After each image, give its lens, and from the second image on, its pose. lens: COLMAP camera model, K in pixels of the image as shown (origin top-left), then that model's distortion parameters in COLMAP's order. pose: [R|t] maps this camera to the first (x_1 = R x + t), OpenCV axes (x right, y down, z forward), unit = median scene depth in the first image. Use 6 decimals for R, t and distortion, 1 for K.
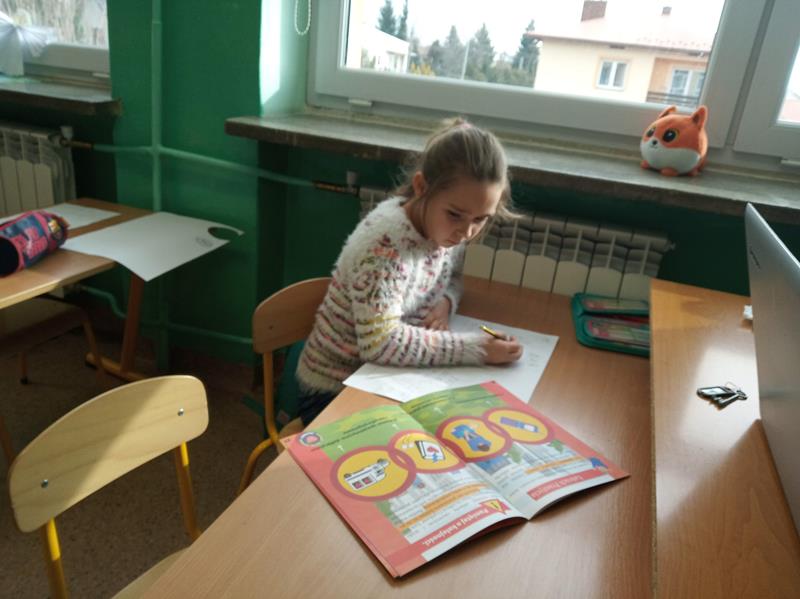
lens RADIAL K [[605.0, 0, 402.3], [0, 605.0, 301.9], [0, 0, 1]] dist [0.016563, -0.019532]
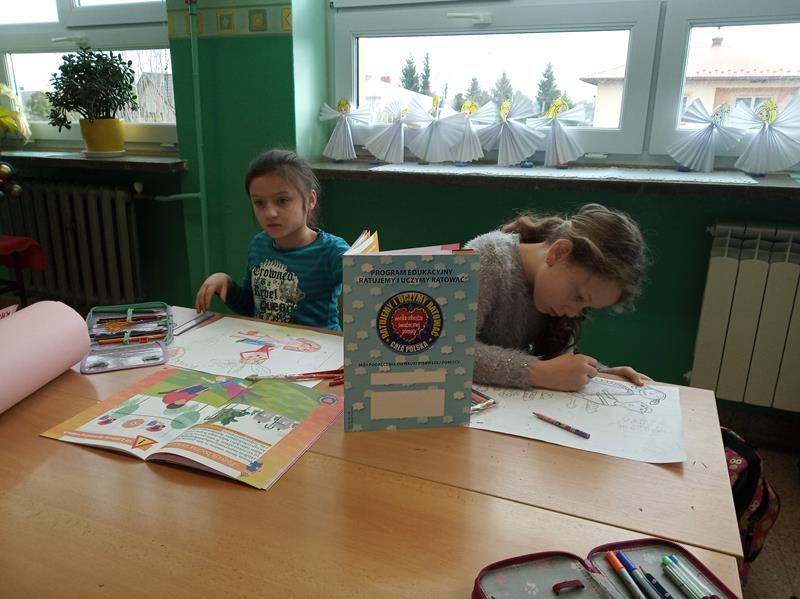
lens RADIAL K [[605.0, 0, 396.9], [0, 605.0, 298.6], [0, 0, 1]] dist [0.016563, -0.019532]
pose [[0.995620, -0.088607, -0.029827, -0.231692], [0.085743, 0.992554, -0.086513, -0.034265], [0.037271, 0.083577, 0.995804, 0.027342]]
